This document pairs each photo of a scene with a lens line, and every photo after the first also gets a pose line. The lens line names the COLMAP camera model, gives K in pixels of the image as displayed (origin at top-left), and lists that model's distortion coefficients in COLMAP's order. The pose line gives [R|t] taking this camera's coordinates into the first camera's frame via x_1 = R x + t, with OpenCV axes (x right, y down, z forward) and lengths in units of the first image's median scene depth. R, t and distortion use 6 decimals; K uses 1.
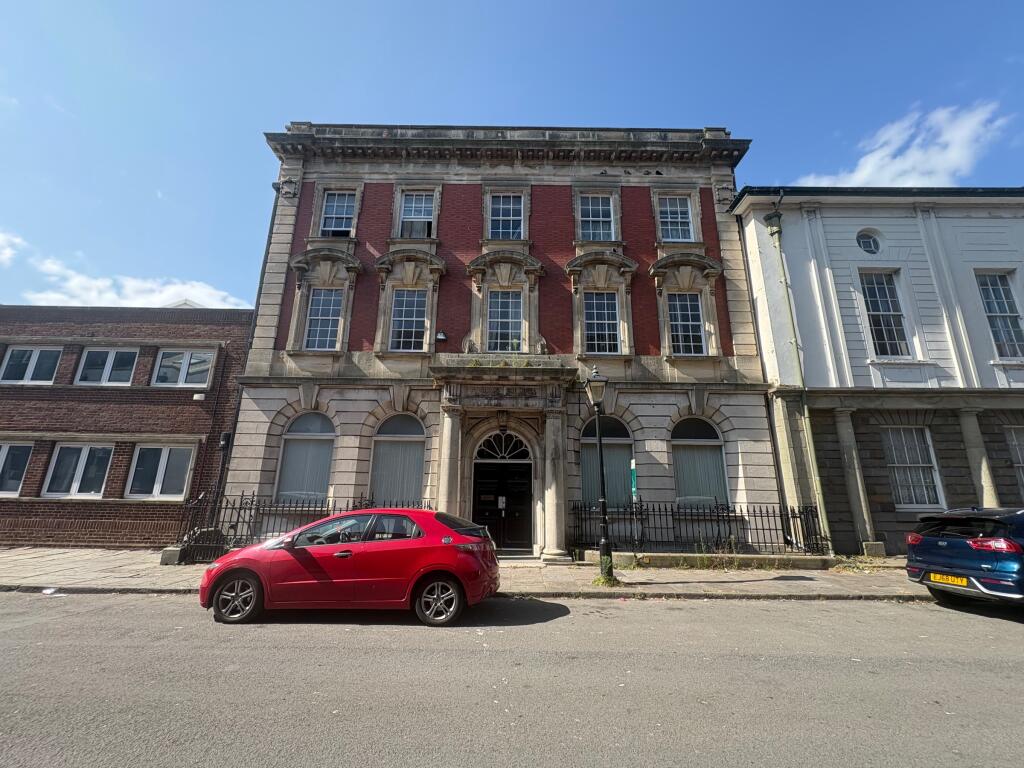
lens RADIAL K [[414.0, 0, 511.8], [0, 414.0, 382.0], [0, 0, 1]] dist [0.001077, 0.000113]
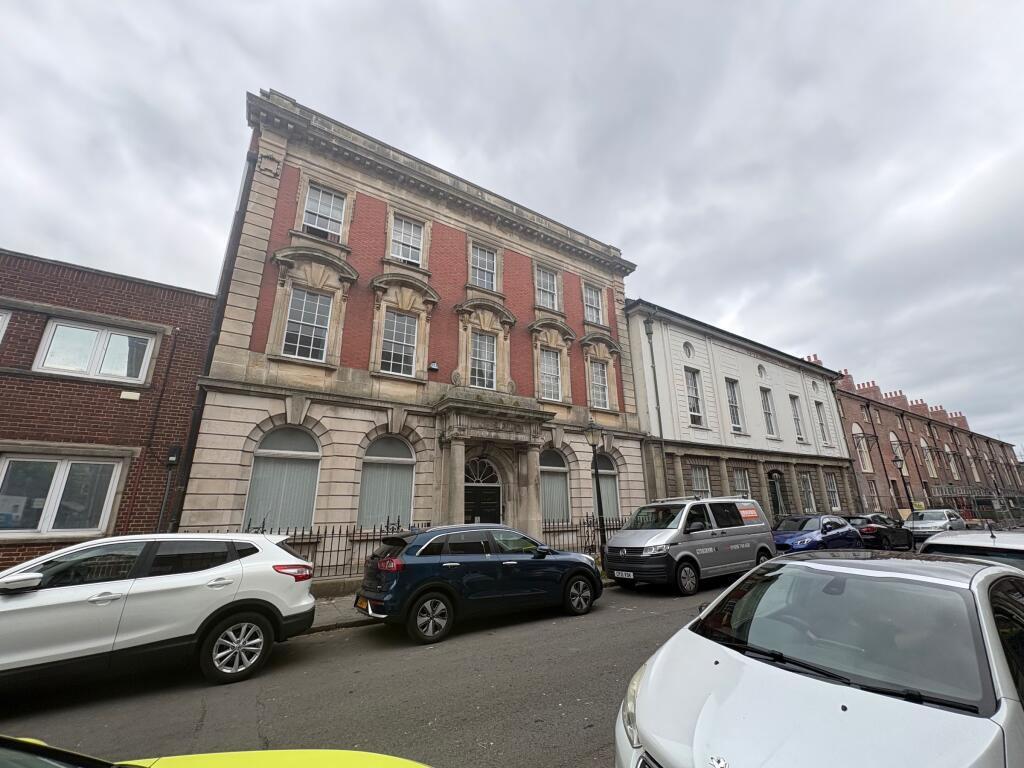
lens RADIAL K [[414.0, 0, 506.9], [0, 414.0, 383.8], [0, 0, 1]] dist [0.001077, 0.000113]
pose [[0.840623, 0.136195, 0.524217, -0.554704], [-0.114398, 0.990680, -0.073938, -0.007299], [-0.529401, 0.002185, 0.848369, -0.000399]]
